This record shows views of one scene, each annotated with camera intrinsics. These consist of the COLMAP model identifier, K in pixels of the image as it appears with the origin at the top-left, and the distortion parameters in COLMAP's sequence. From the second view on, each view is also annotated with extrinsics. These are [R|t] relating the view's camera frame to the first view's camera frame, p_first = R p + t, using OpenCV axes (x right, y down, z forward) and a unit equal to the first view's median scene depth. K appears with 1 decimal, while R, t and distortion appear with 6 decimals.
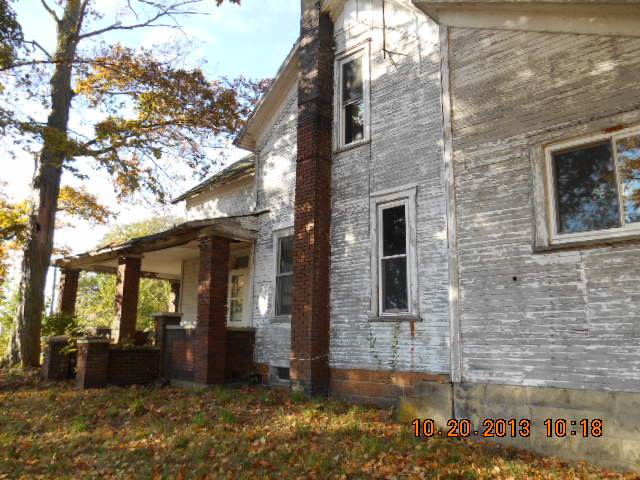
lens RADIAL K [[490.2, 0, 320.5], [0, 490.2, 239.3], [0, 0, 1]] dist [-0.042904, 0.022542]
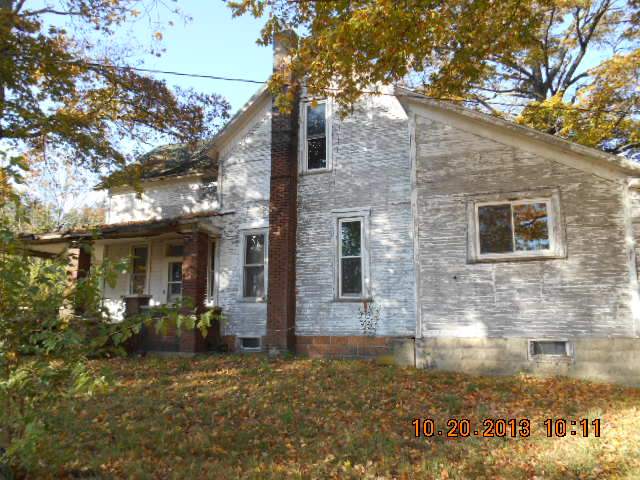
lens RADIAL K [[490.2, 0, 318.5], [0, 490.2, 241.5], [0, 0, 1]] dist [-0.042904, 0.022542]
pose [[0.932245, 0.044995, 0.359019, -0.441226], [-0.059704, 0.997766, 0.029980, -0.045206], [-0.356868, -0.049384, 0.932849, -0.287821]]
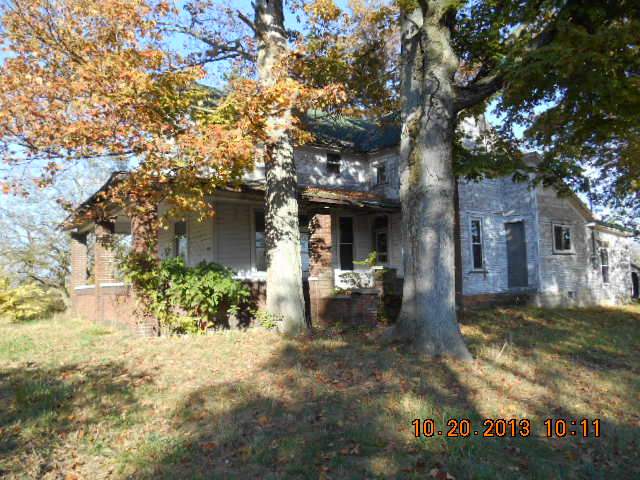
lens RADIAL K [[490.2, 0, 320.3], [0, 490.2, 239.0], [0, 0, 1]] dist [-0.042904, 0.022542]
pose [[0.198935, 0.066009, 0.977787, -2.065776], [-0.170443, 0.984854, -0.031809, 0.197471], [-0.965077, -0.160329, 0.207173, 1.185346]]
